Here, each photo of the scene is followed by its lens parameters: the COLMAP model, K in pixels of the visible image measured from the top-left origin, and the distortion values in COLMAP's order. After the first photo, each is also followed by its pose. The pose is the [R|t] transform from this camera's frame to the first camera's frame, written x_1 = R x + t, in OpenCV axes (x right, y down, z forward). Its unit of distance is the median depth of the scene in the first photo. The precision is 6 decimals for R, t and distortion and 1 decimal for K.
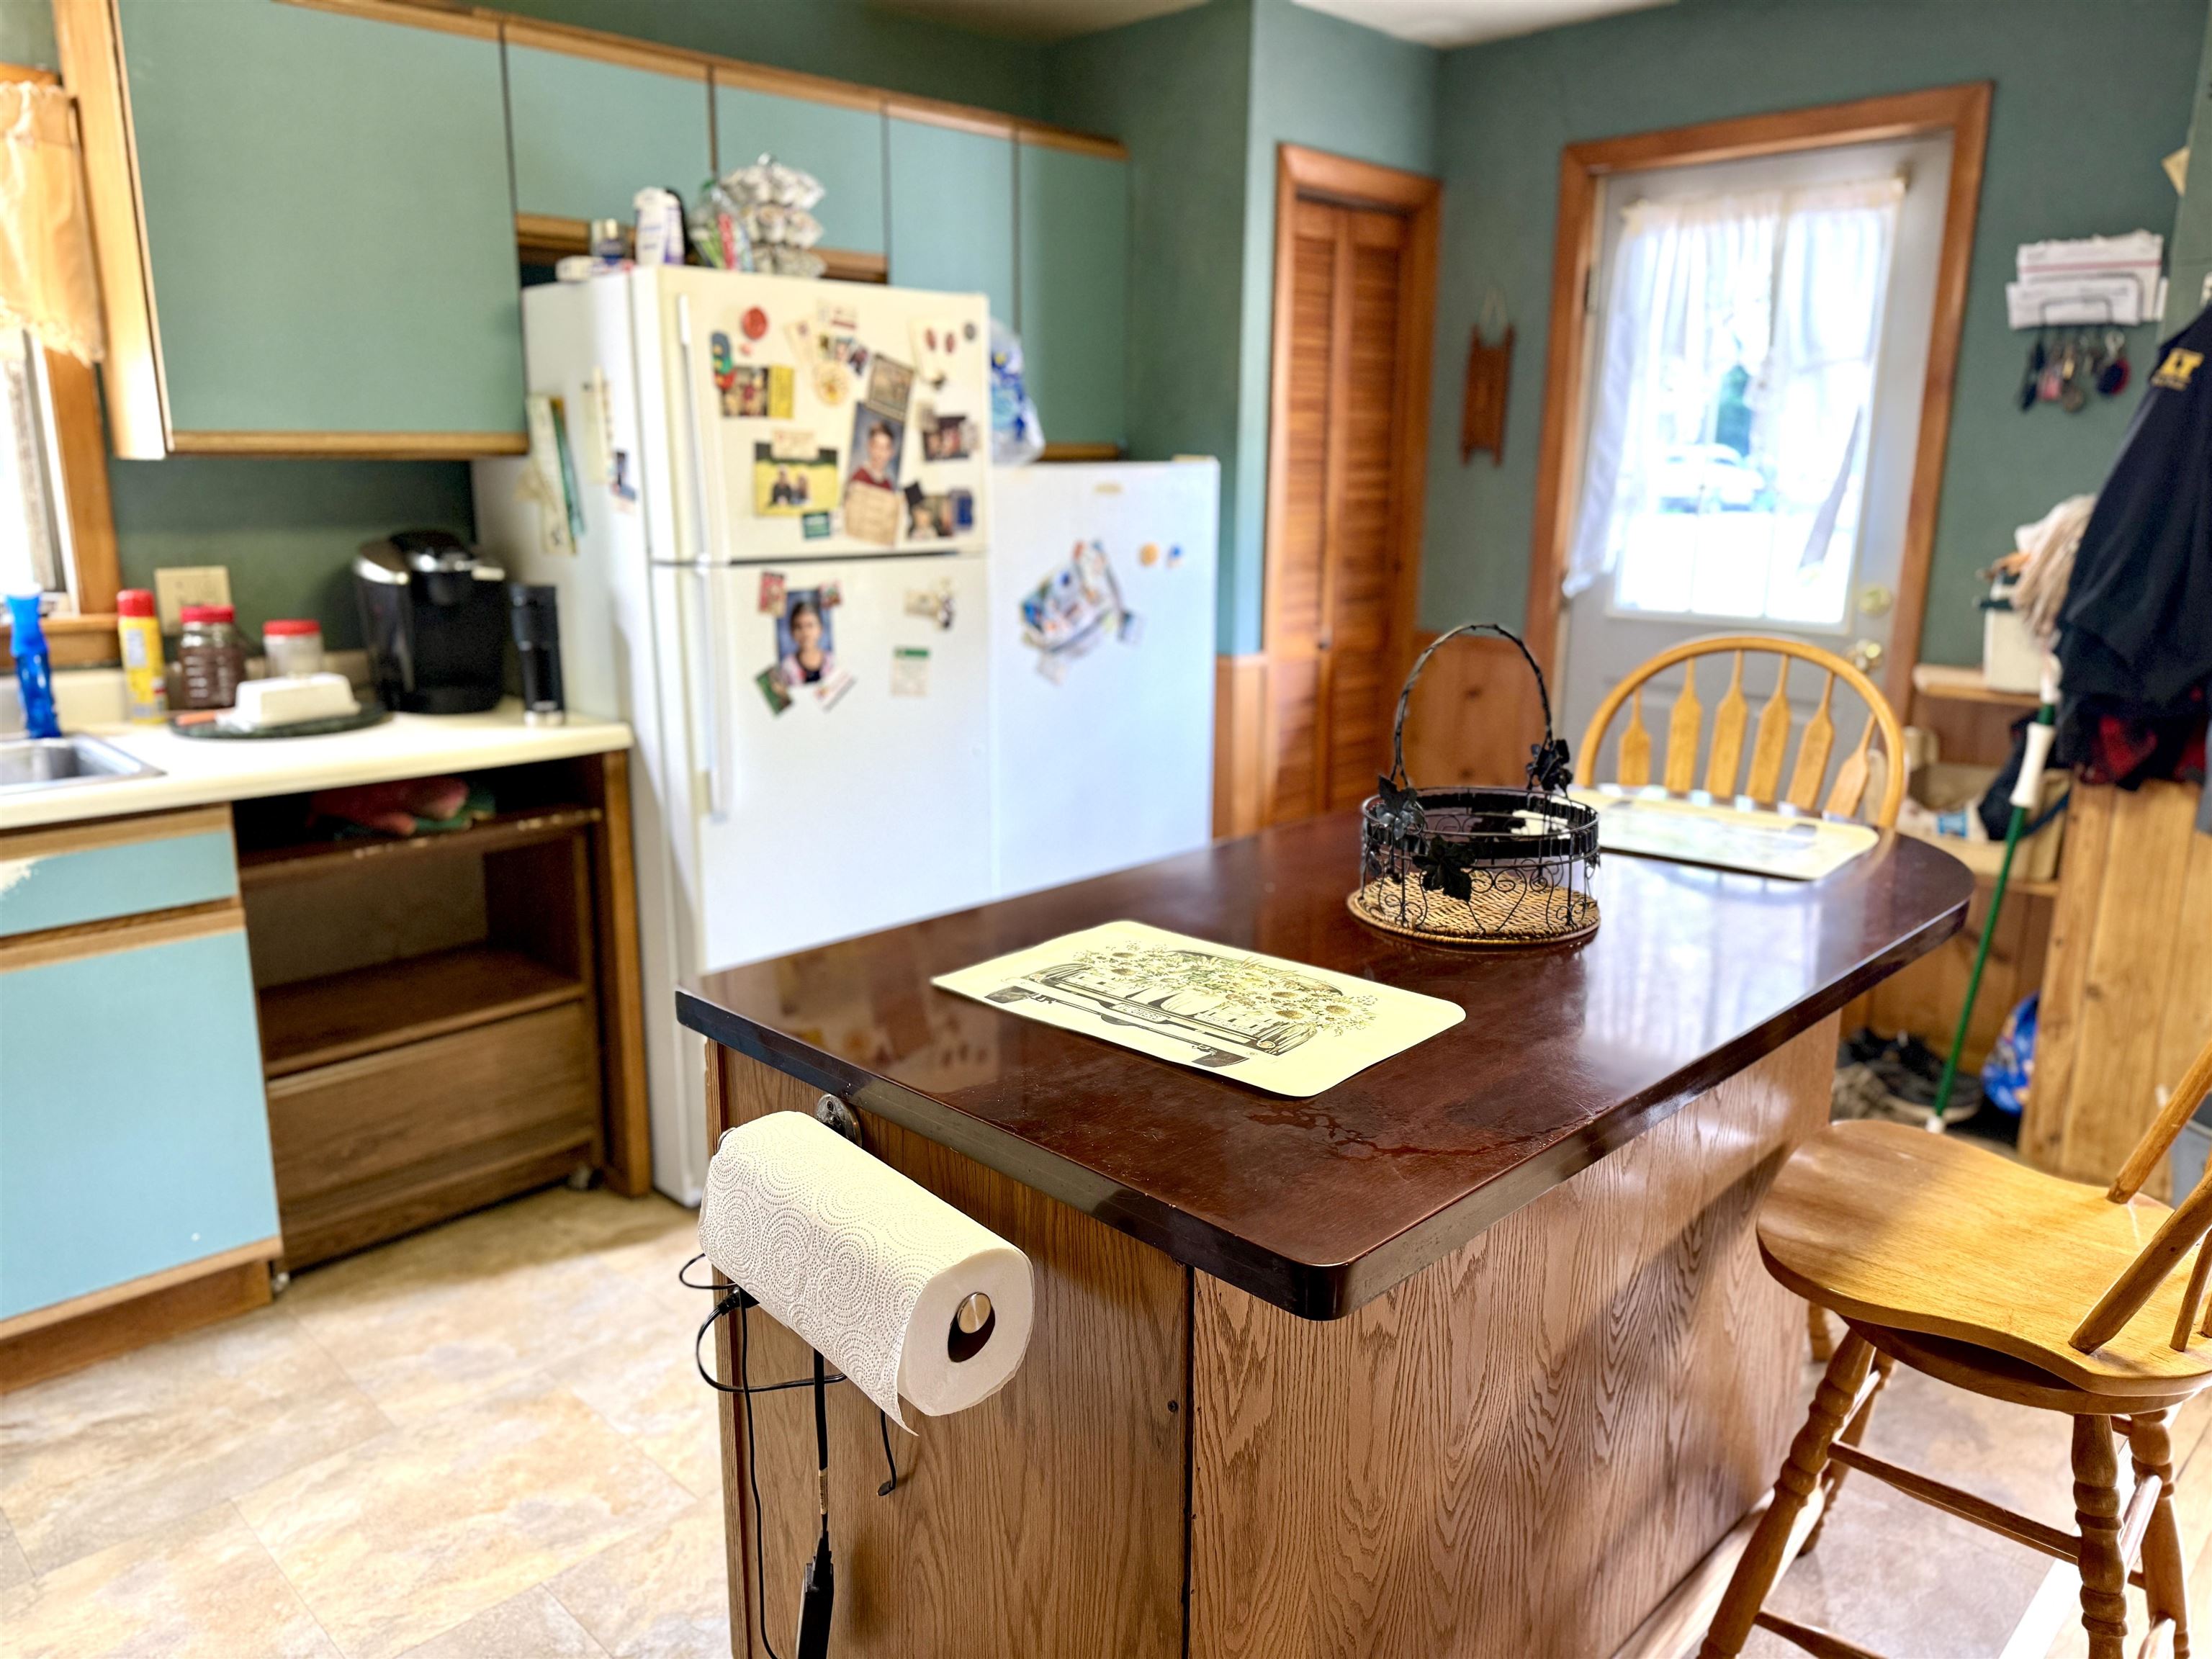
lens RADIAL K [[1556.0, 0, 1086.8], [0, 1556.0, 825.9], [0, 0, 1]] dist [0.076681, -0.098633]
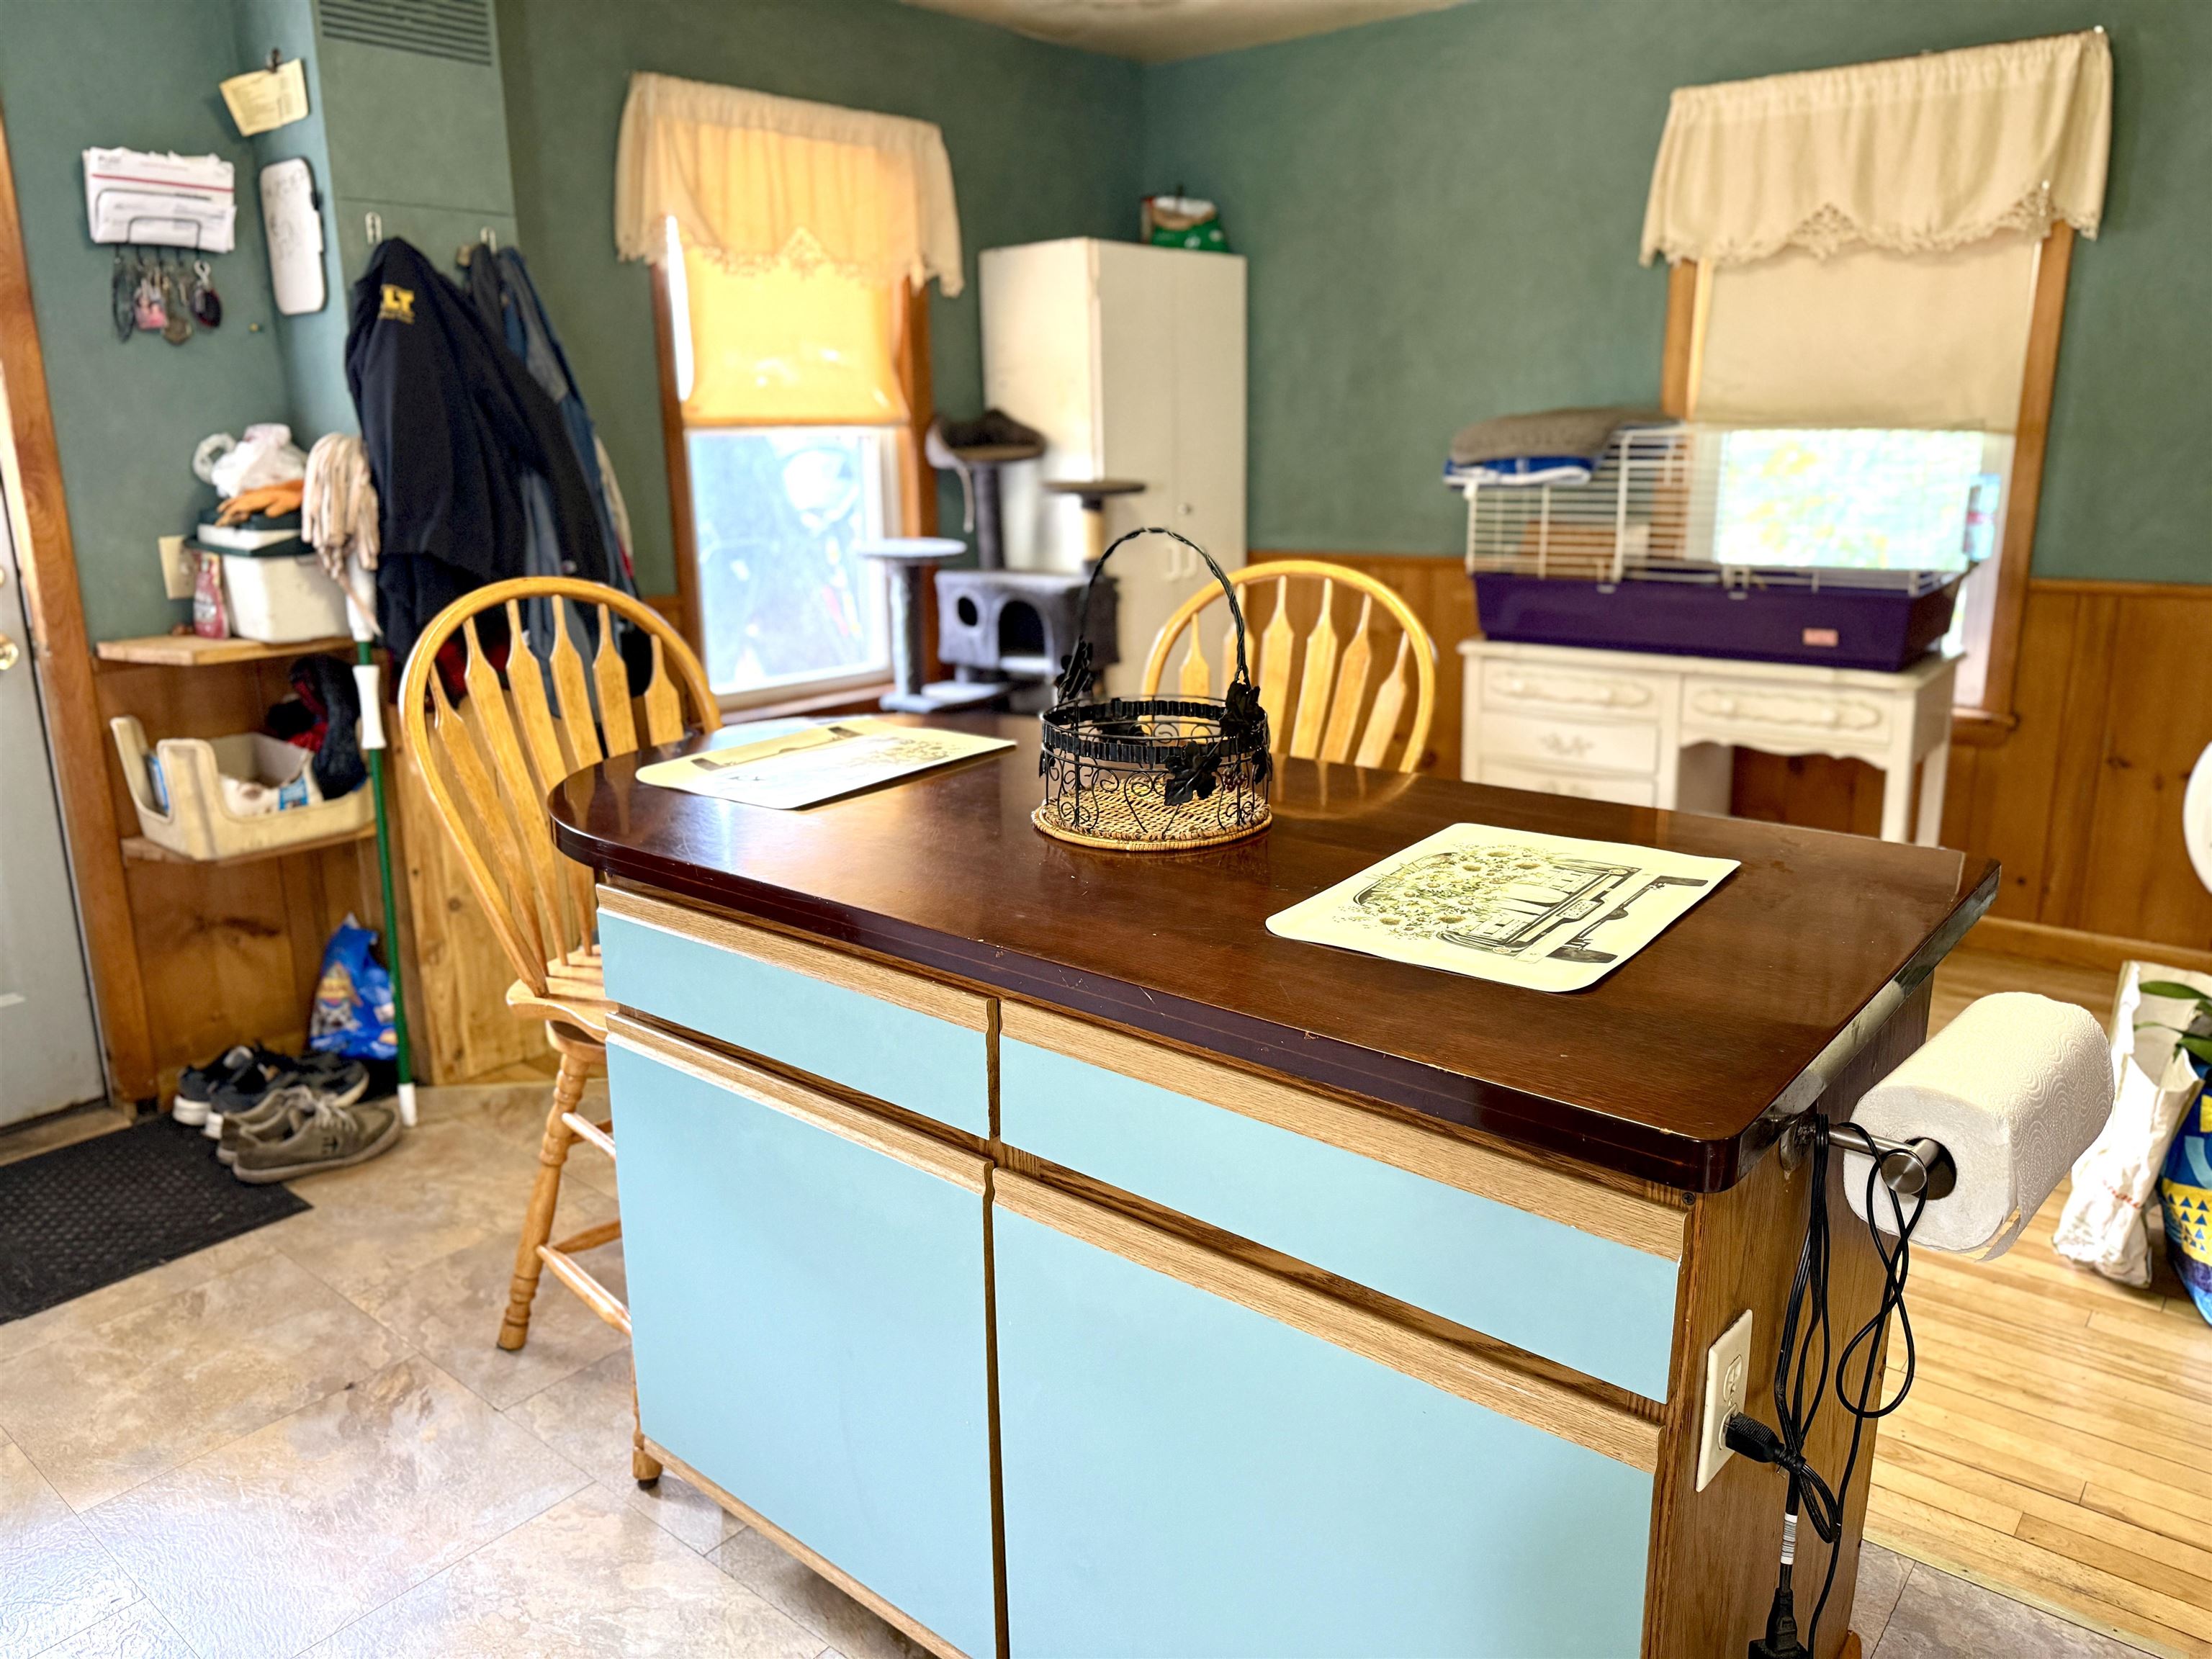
lens RADIAL K [[1556.0, 0, 1086.8], [0, 1556.0, 825.9], [0, 0, 1]] dist [0.076681, -0.098633]
pose [[-0.101559, -0.243629, 0.964536, -1.002002], [0.235662, 0.936062, 0.261250, -0.296339], [-0.966514, 0.253837, -0.037651, 1.537329]]
